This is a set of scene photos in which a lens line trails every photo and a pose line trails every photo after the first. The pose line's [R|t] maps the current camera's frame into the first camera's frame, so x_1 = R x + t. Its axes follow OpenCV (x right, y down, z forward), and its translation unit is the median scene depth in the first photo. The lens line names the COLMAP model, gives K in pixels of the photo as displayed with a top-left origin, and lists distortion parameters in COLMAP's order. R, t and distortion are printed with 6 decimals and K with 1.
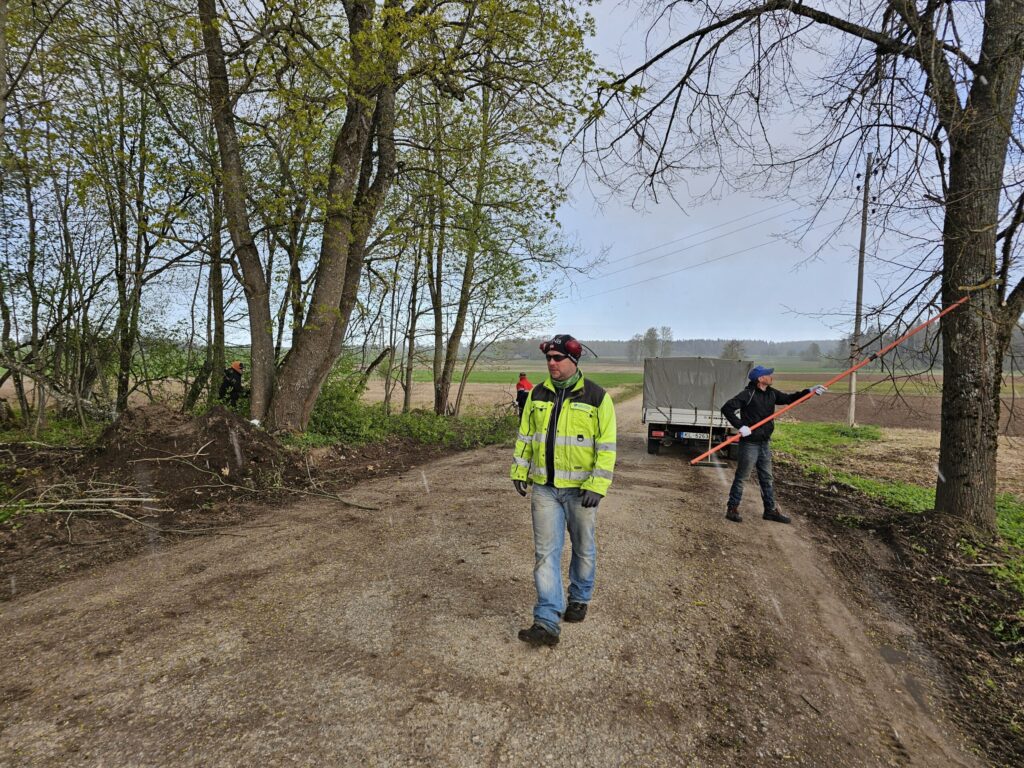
lens RADIAL K [[651.7, 0, 504.1], [0, 651.7, 380.2], [0, 0, 1]] dist [0.039030, -0.031957]
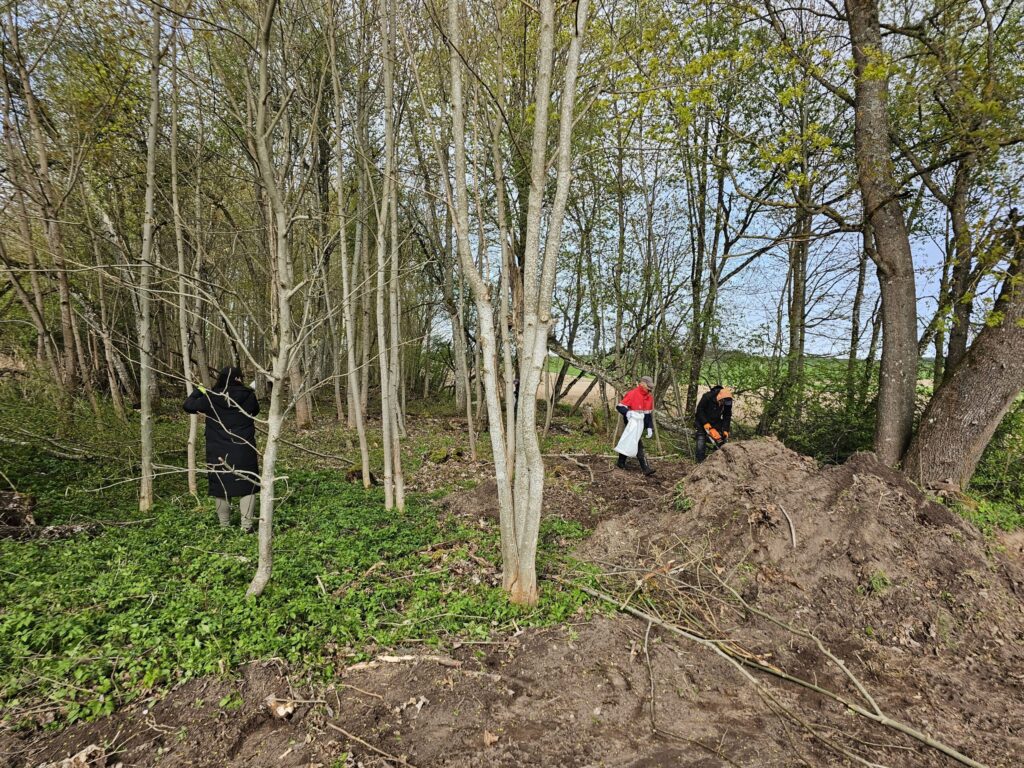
lens RADIAL K [[651.7, 0, 504.1], [0, 651.7, 380.2], [0, 0, 1]] dist [0.039030, -0.031957]
pose [[0.703120, 0.035833, -0.710168, -0.108073], [-0.047879, 0.998849, 0.002996, -0.005335], [0.709457, 0.031896, 0.704026, 0.153137]]
